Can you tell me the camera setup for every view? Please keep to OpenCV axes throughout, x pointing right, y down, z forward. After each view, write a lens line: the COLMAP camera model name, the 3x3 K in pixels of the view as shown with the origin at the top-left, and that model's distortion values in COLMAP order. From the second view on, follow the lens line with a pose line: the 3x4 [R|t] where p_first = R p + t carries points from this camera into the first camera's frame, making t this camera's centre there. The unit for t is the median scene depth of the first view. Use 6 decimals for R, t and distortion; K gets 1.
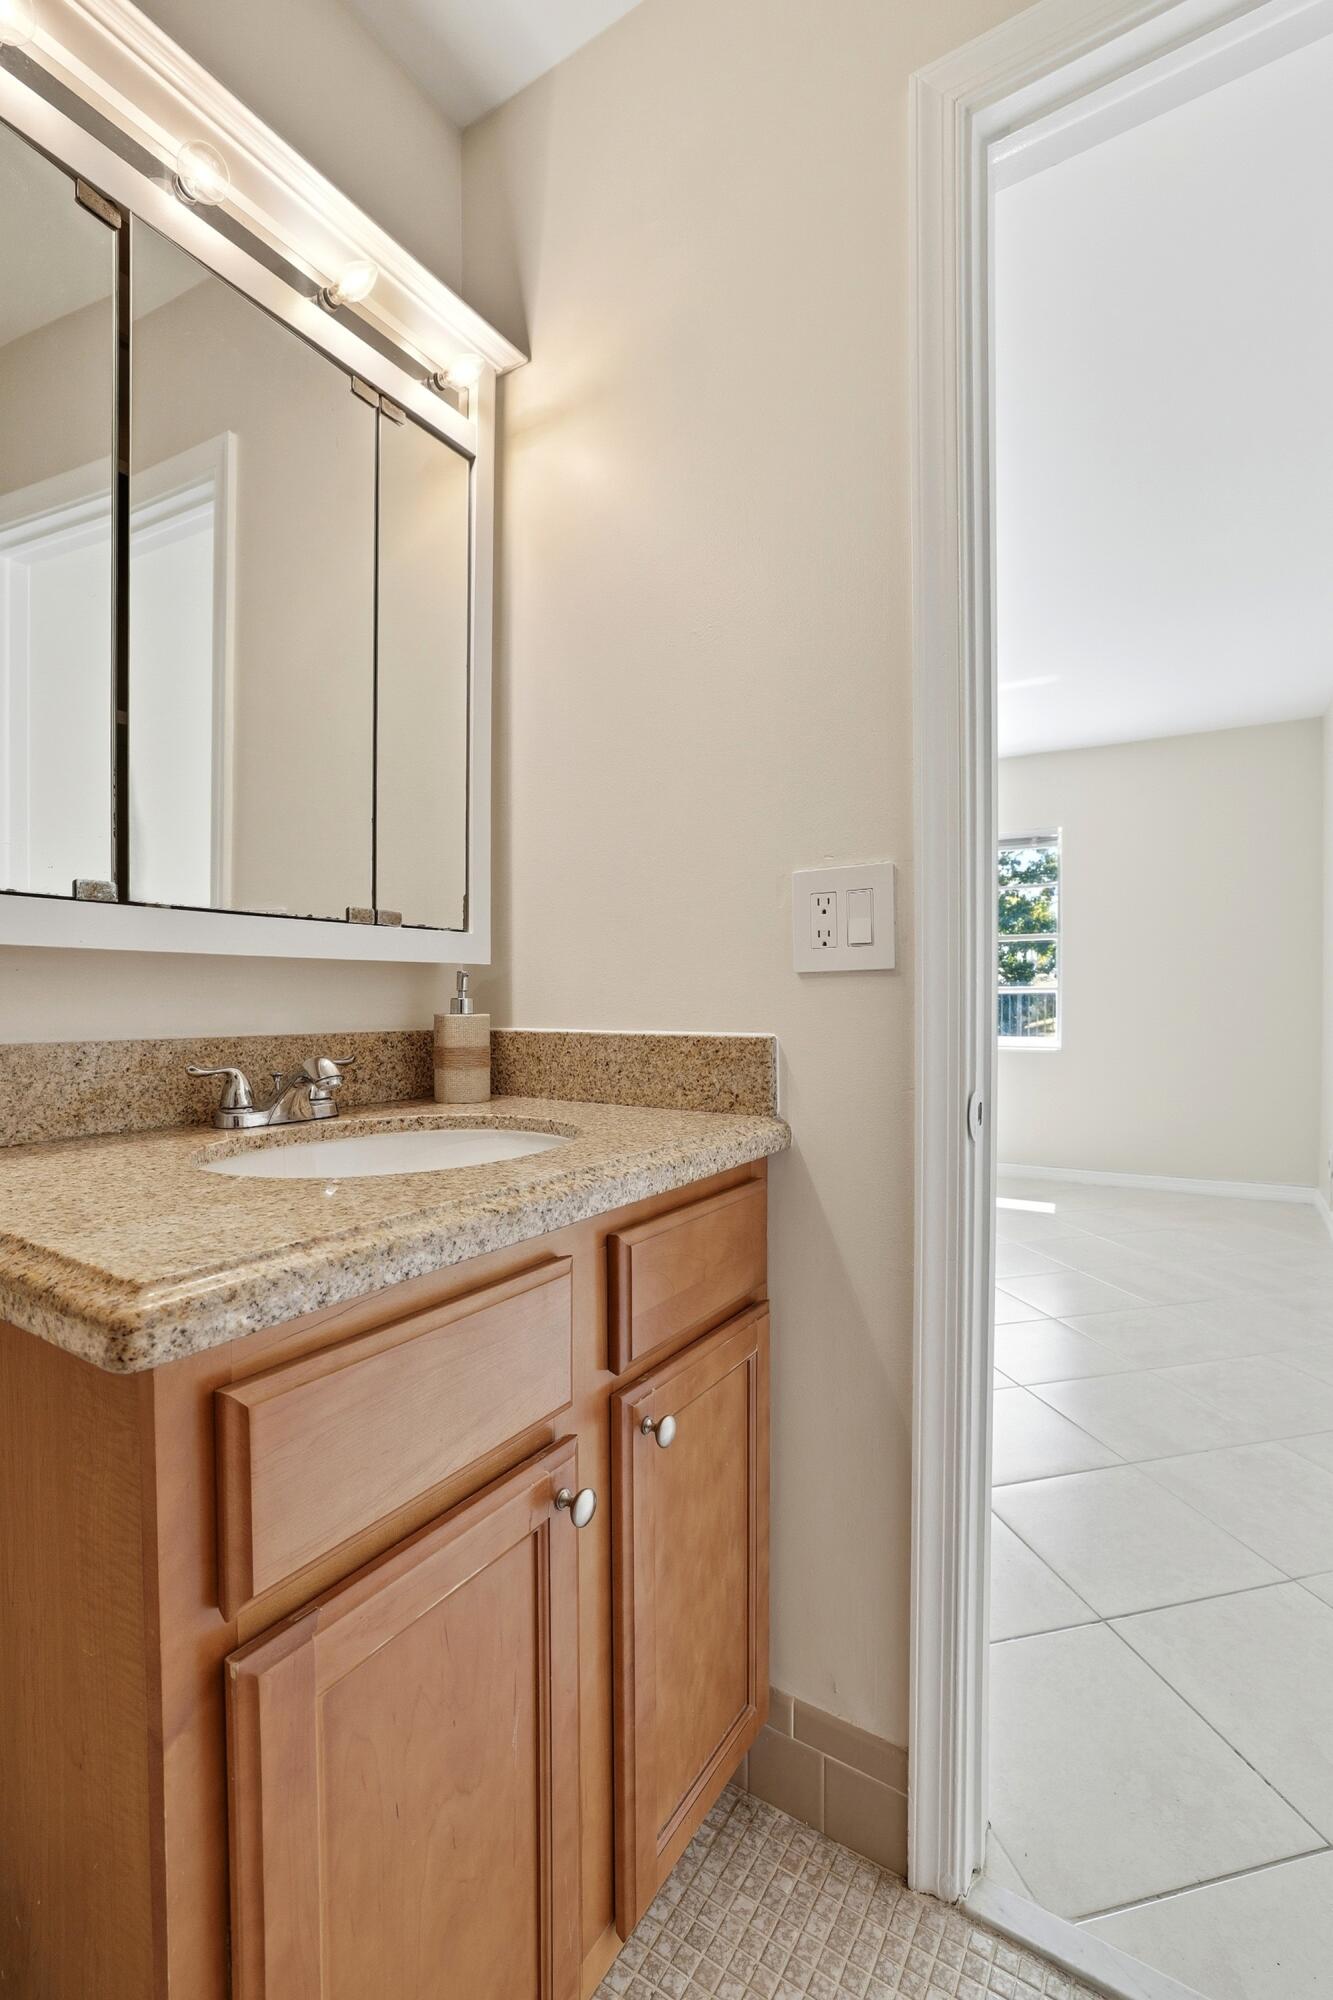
lens RADIAL K [[856.7, 0, 677.7], [0, 856.7, 1007.9], [0, 0, 1]] dist [-0.017263, -0.000020]
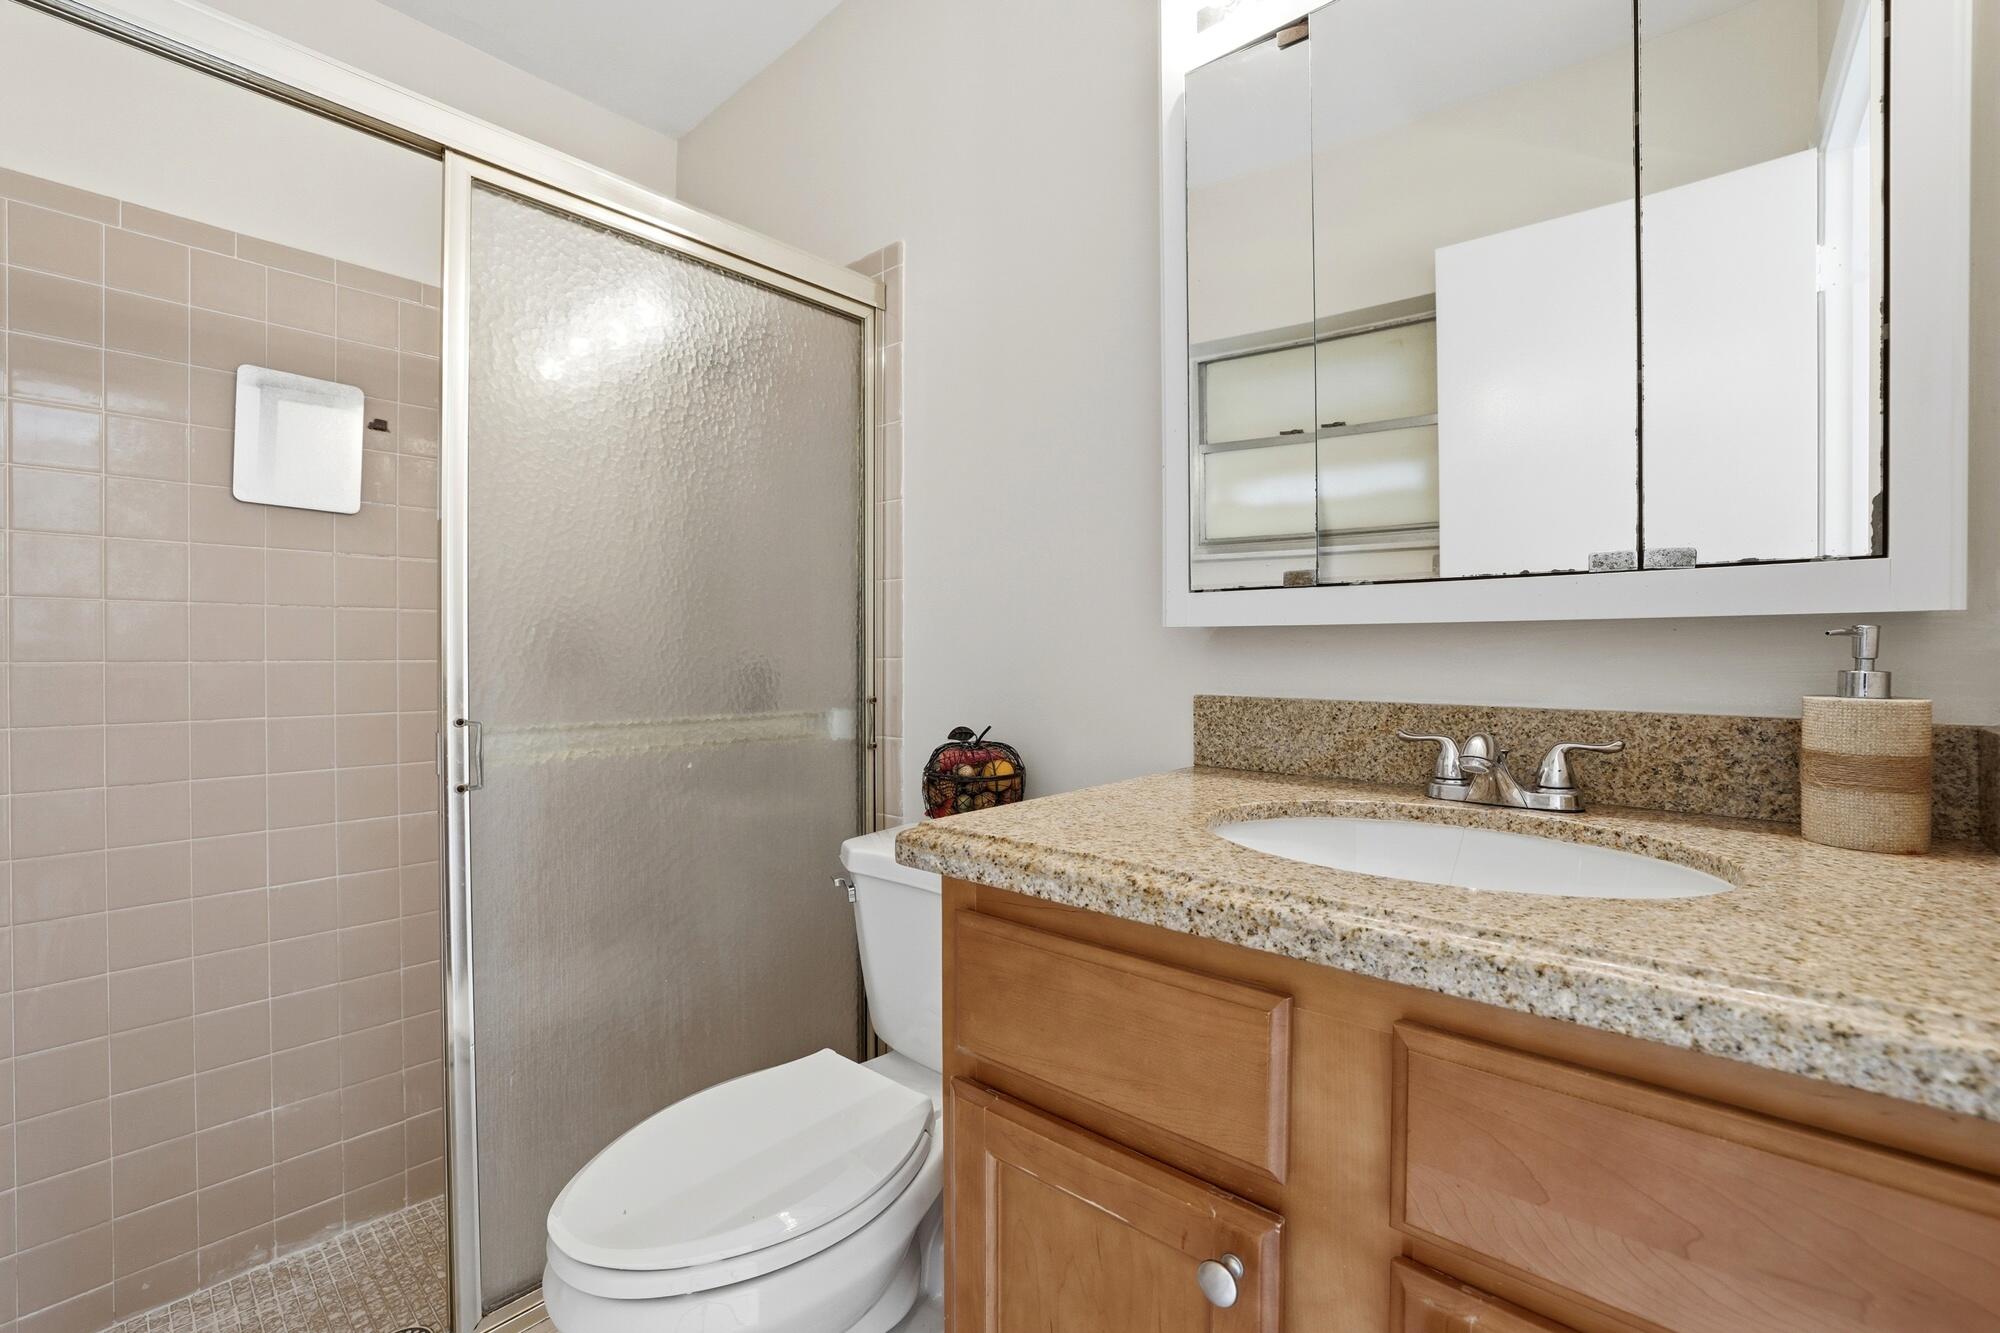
lens RADIAL K [[856.7, 0, 1012.0], [0, 856.7, 654.4], [0, 0, 1]] dist [-0.017263, -0.000020]
pose [[-0.133159, 0.002523, -0.991092, 0.567698], [-0.012239, 0.999916, 0.004189, -0.025308], [0.991019, 0.012688, -0.133117, 0.688500]]
